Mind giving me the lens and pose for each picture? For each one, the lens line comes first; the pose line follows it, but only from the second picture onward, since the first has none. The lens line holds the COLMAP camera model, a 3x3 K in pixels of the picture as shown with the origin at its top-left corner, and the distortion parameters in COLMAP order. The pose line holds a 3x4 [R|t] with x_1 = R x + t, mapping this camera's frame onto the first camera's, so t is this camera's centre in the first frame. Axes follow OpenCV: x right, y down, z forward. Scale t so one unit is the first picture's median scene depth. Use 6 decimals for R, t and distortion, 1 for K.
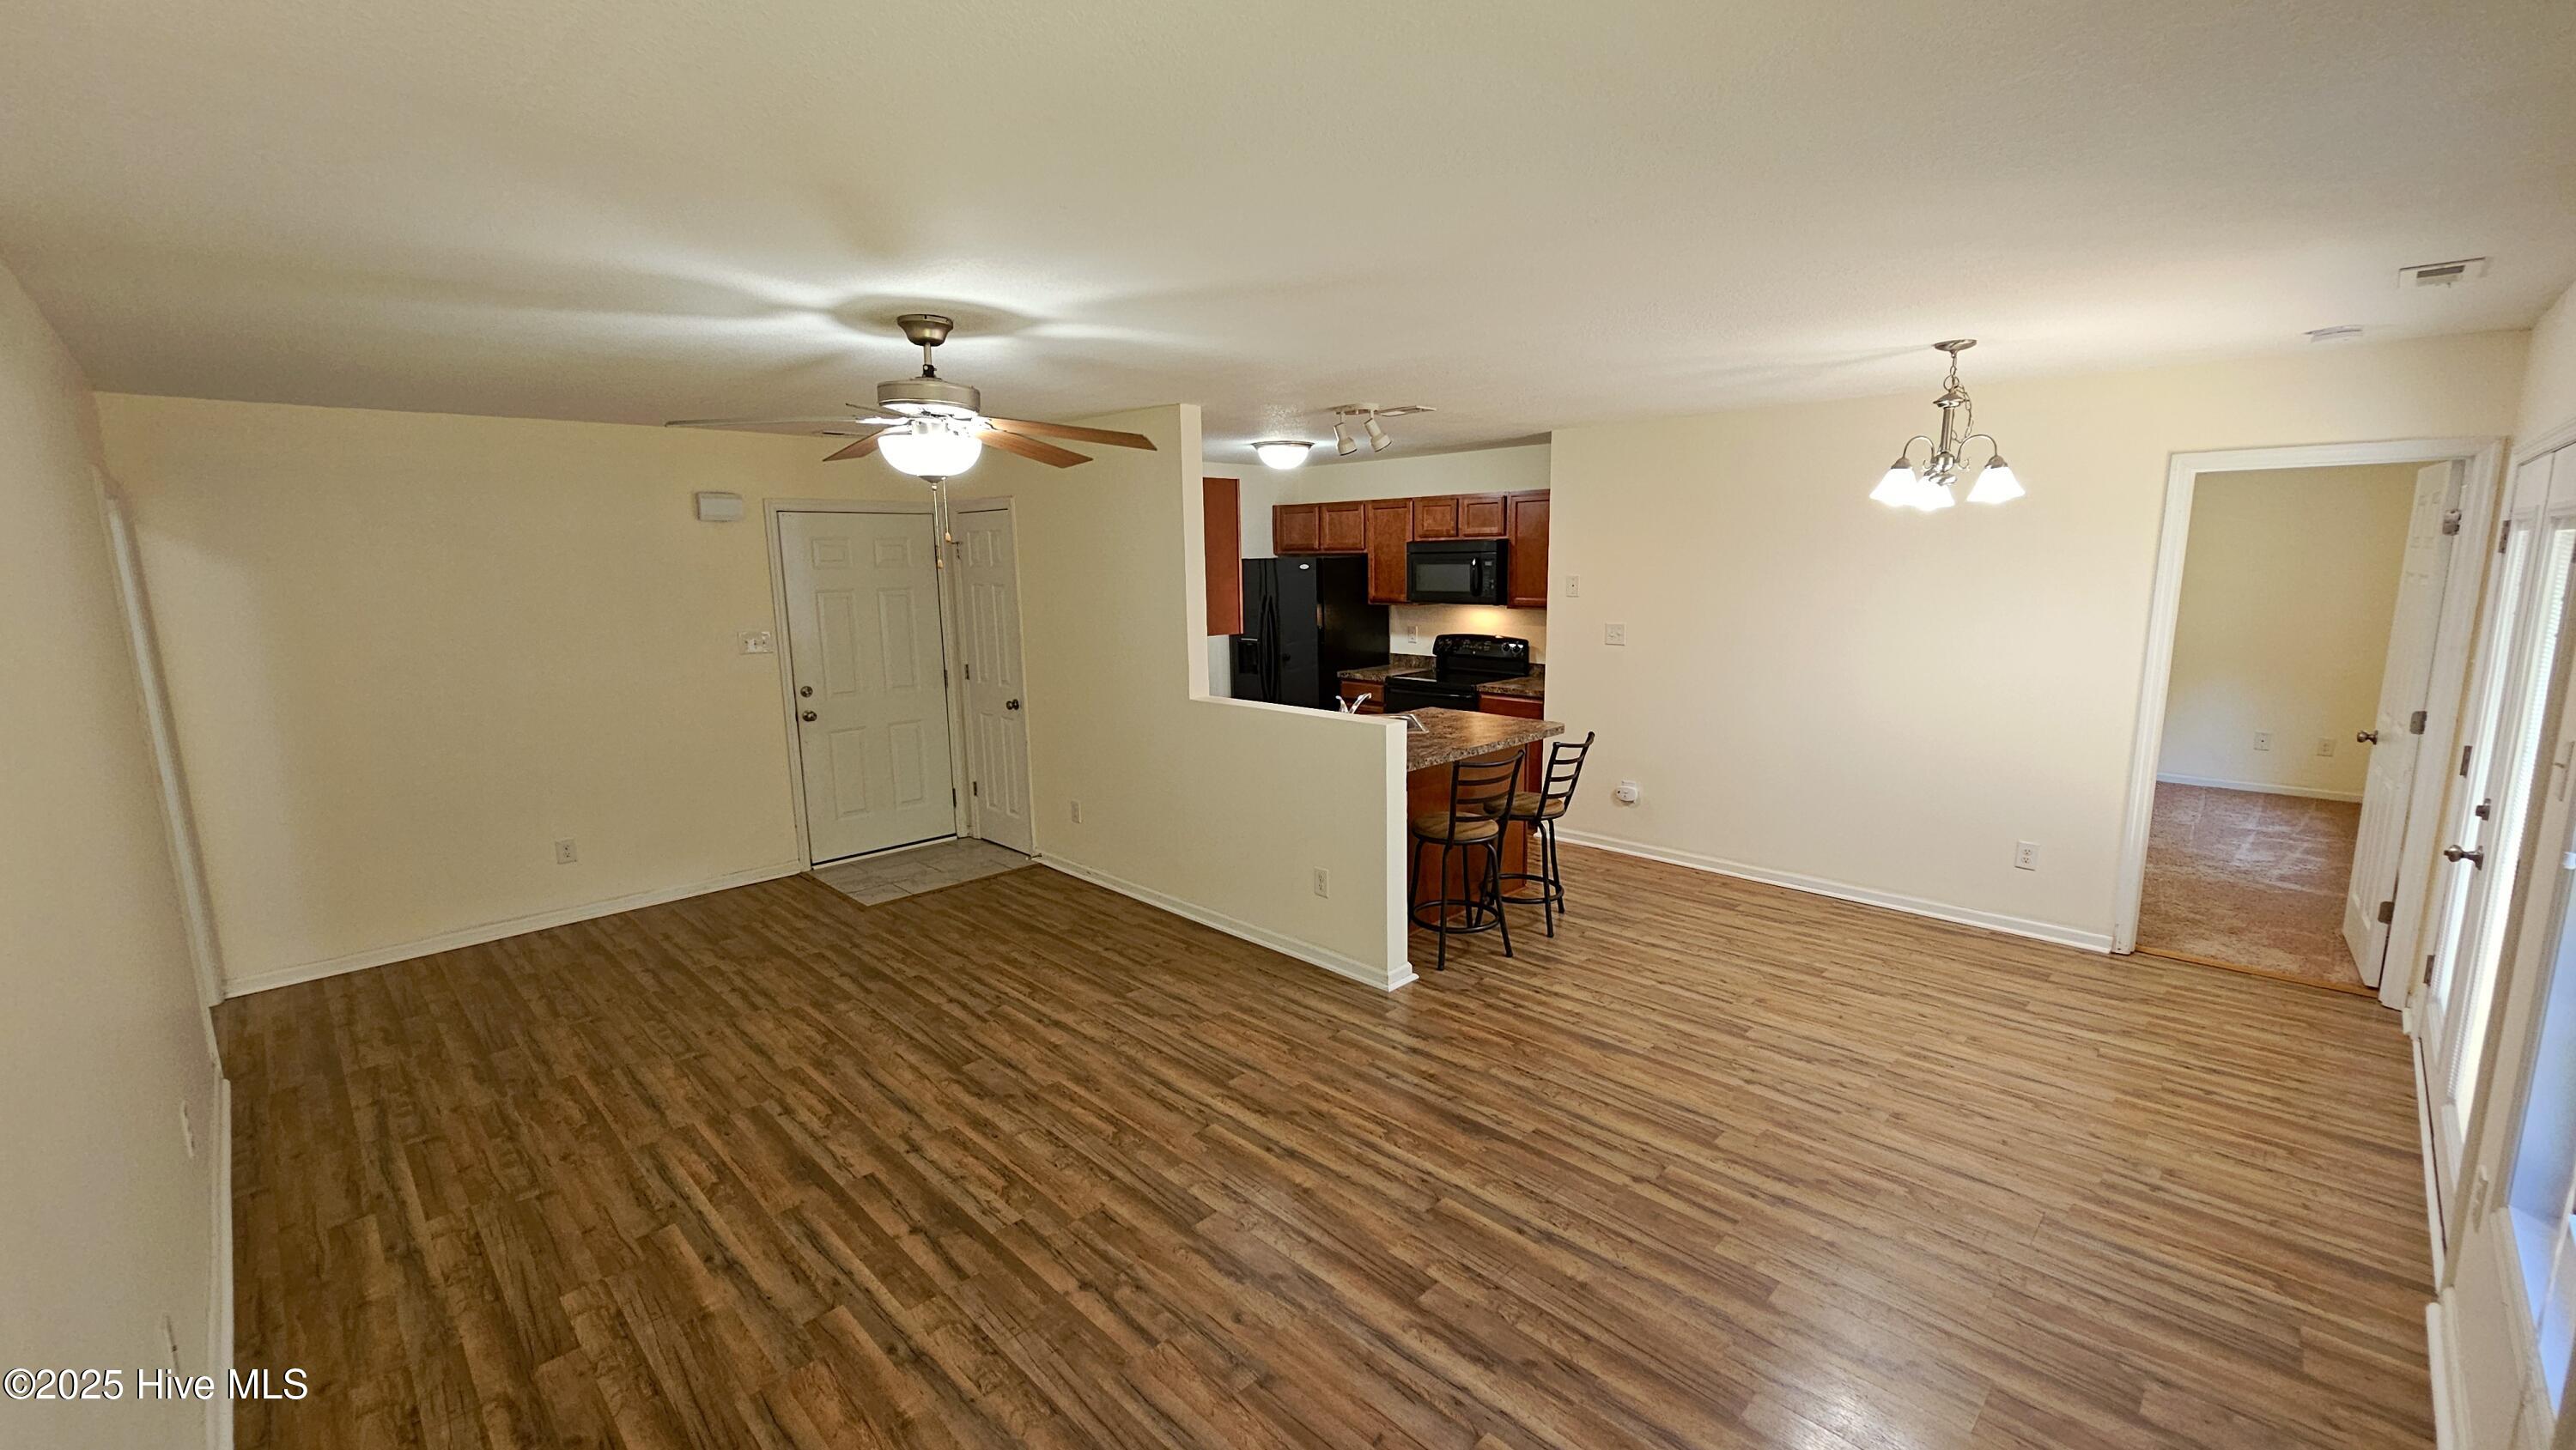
lens RADIAL K [[1056.3, 0, 1294.1], [0, 1056.3, 732.3], [0, 0, 1]] dist [0.002660, -0.001488]
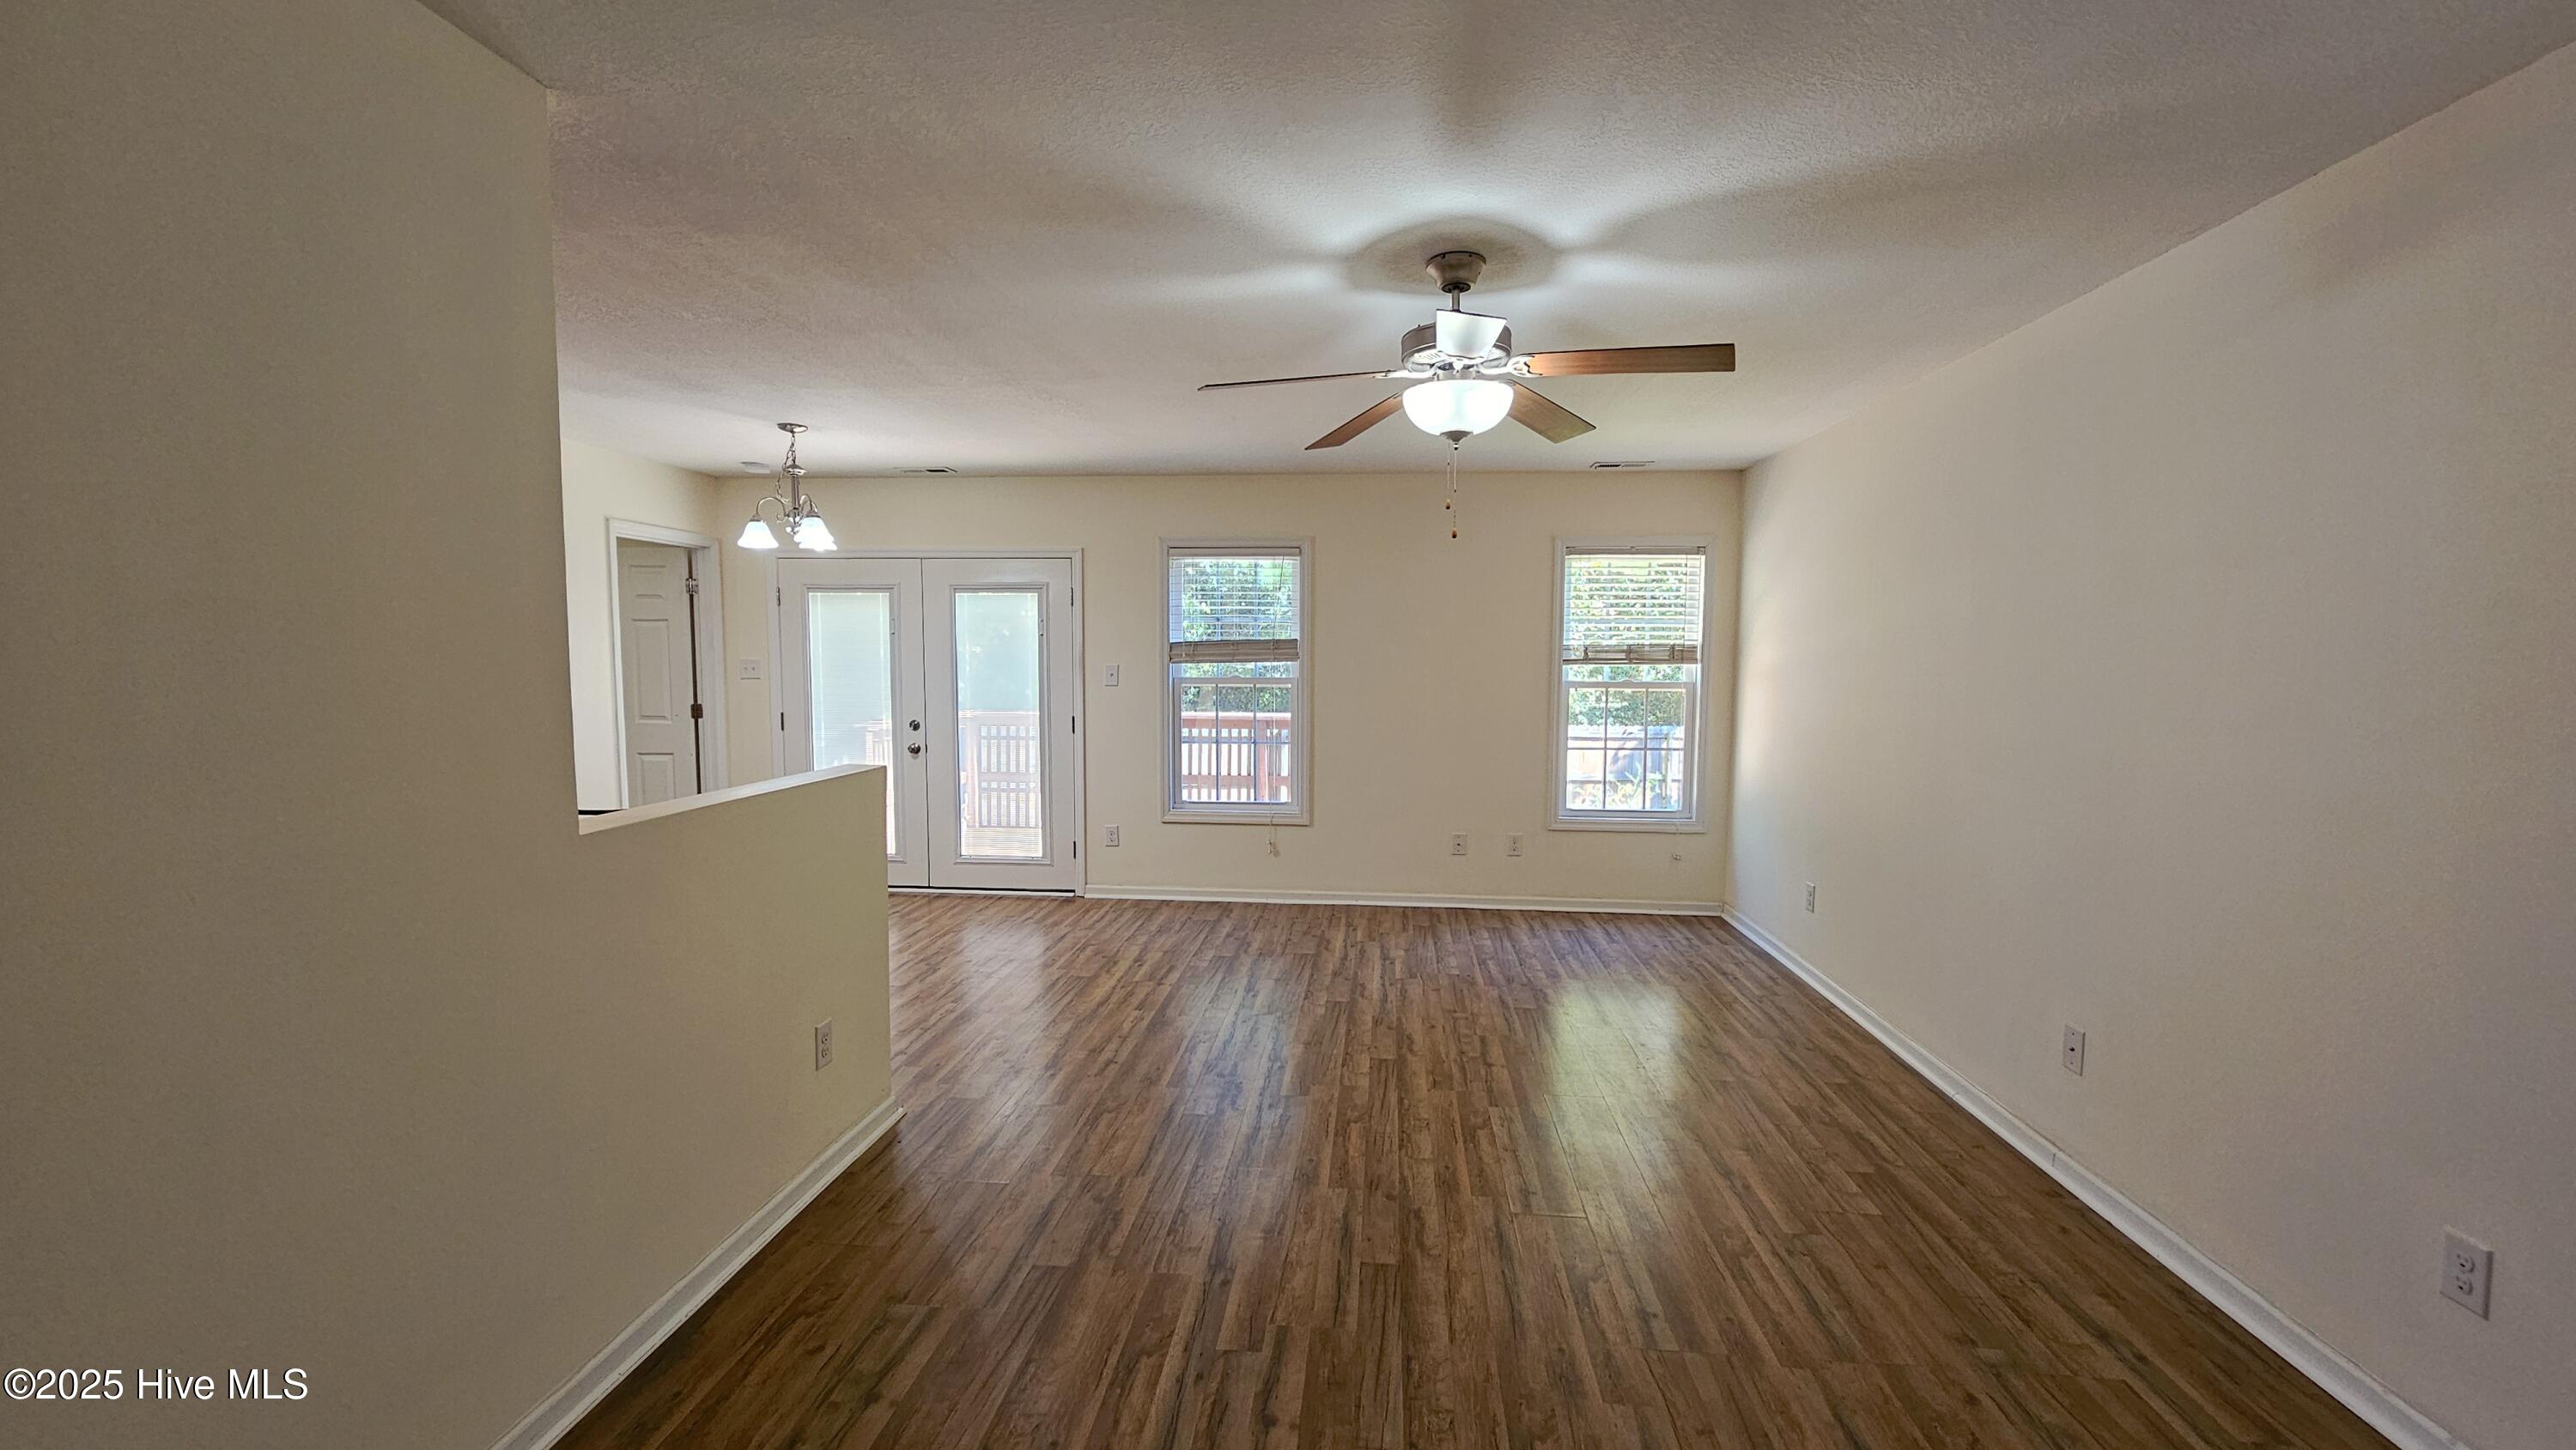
lens RADIAL K [[1056.3, 0, 1294.7], [0, 1056.3, 728.9], [0, 0, 1]] dist [0.002660, -0.001488]
pose [[-0.642044, -0.043488, 0.765433, -0.694245], [0.132491, 0.977075, 0.166646, -0.121801], [-0.755133, 0.208407, -0.621564, 1.254947]]
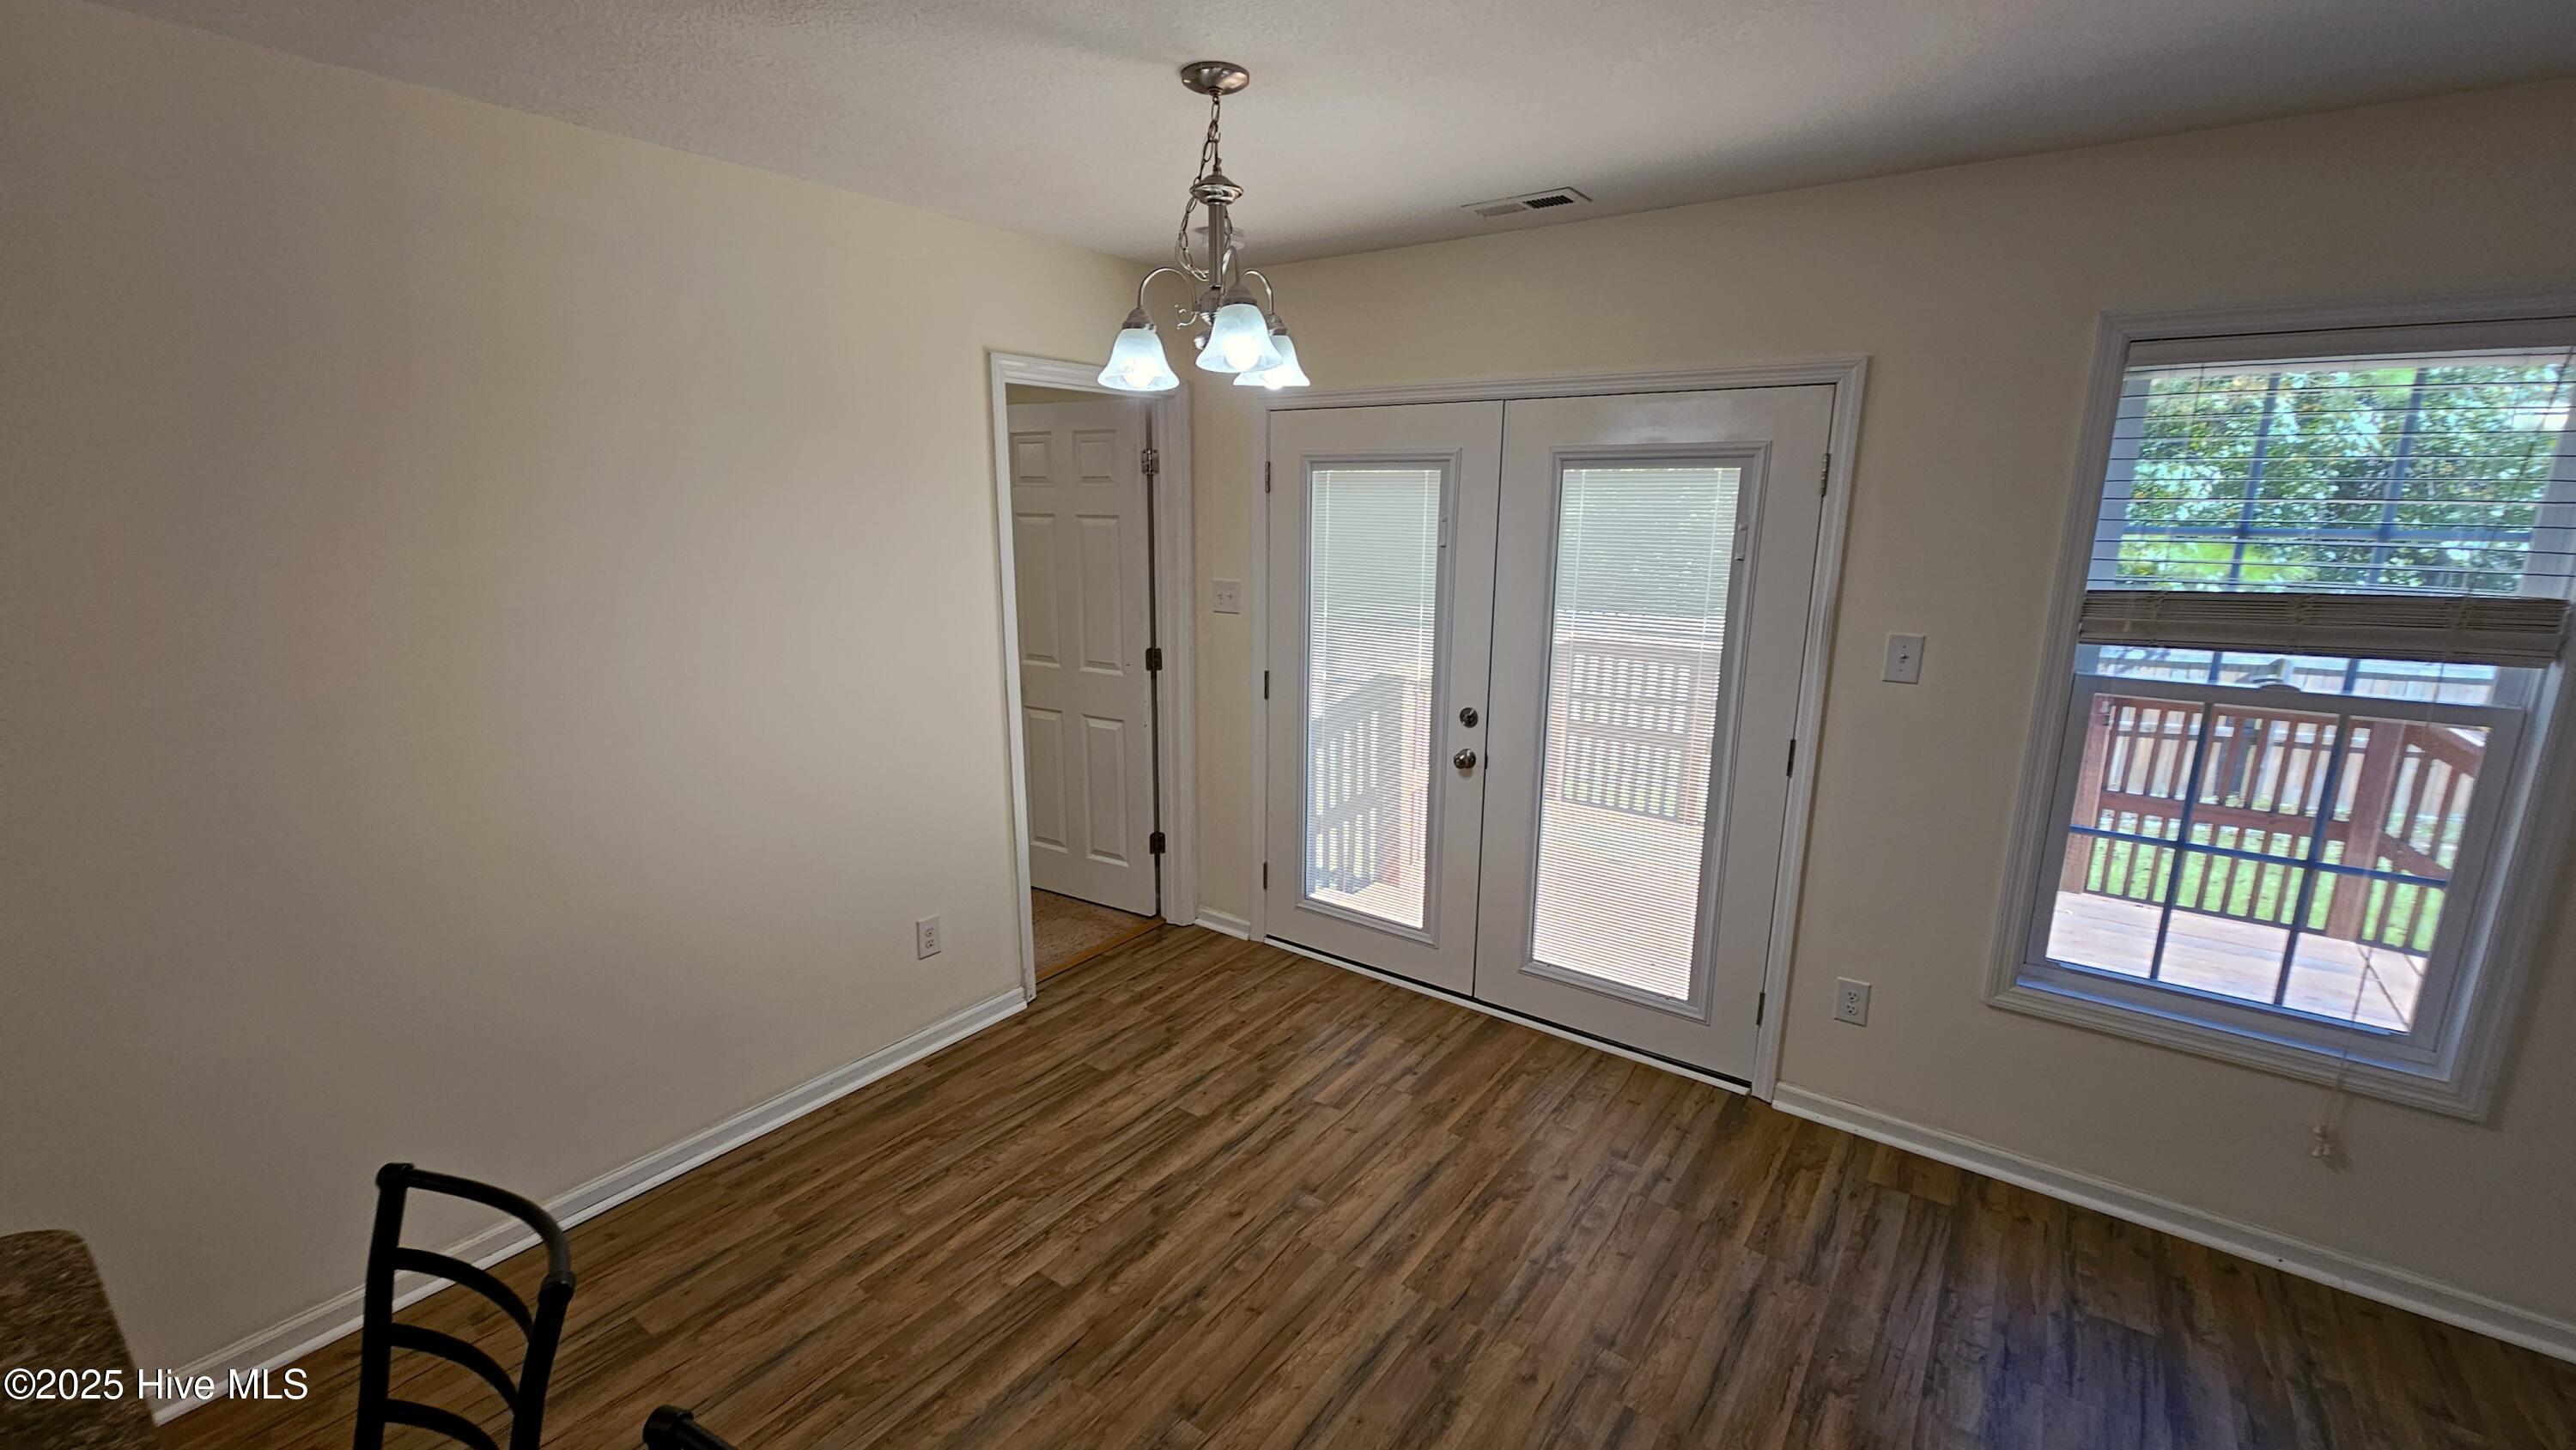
lens RADIAL K [[1056.3, 0, 1281.2], [0, 1056.3, 750.2], [0, 0, 1]] dist [0.002660, -0.001488]
pose [[-0.149201, -0.219600, 0.964114, 0.035490], [0.161320, 0.956558, 0.242844, -0.147003], [-0.975559, 0.191764, -0.107294, 0.959798]]
